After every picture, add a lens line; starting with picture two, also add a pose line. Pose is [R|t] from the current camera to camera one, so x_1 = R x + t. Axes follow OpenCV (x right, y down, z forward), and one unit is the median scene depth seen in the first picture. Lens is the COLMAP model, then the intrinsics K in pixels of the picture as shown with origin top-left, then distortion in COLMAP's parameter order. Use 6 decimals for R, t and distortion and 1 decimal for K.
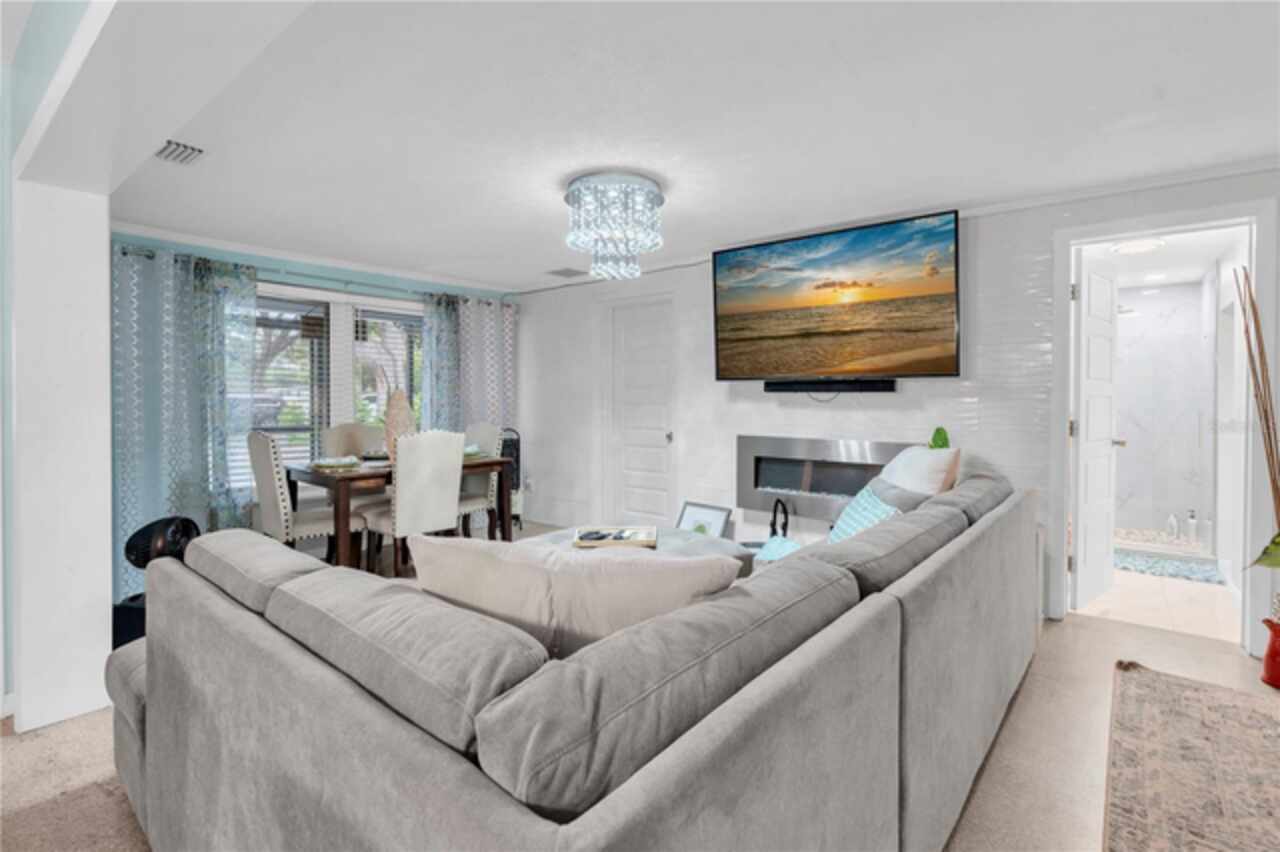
lens RADIAL K [[605.5, 0, 643.9], [0, 605.5, 407.2], [0, 0, 1]] dist [0.001031, -0.000039]
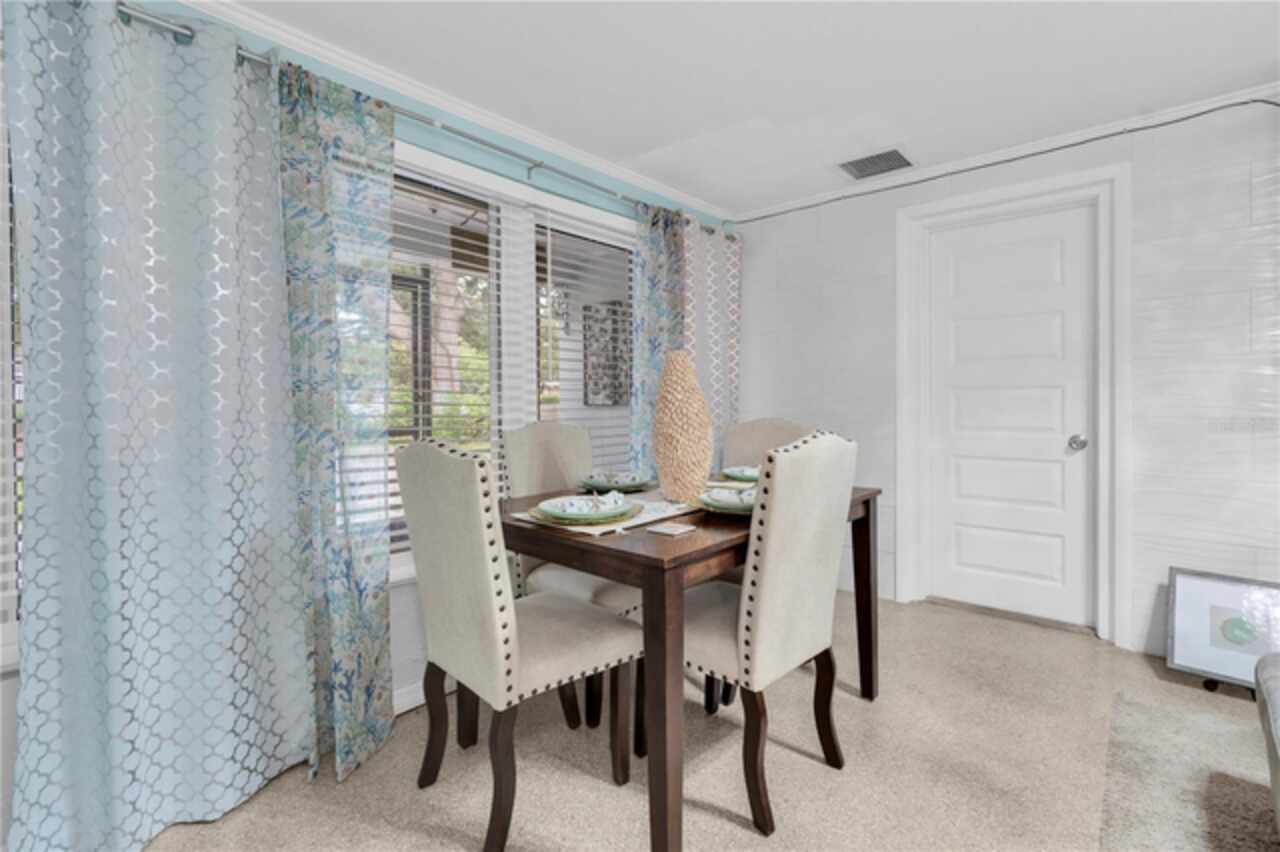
lens RADIAL K [[586.1, 0, 632.9], [0, 586.1, 409.9], [0, 0, 1]] dist [-0.000738, -0.000212]
pose [[0.999131, -0.005300, -0.041330, -0.430785], [0.005416, 0.999982, 0.002692, 0.016783], [0.041315, -0.002913, 0.999142, 0.535184]]
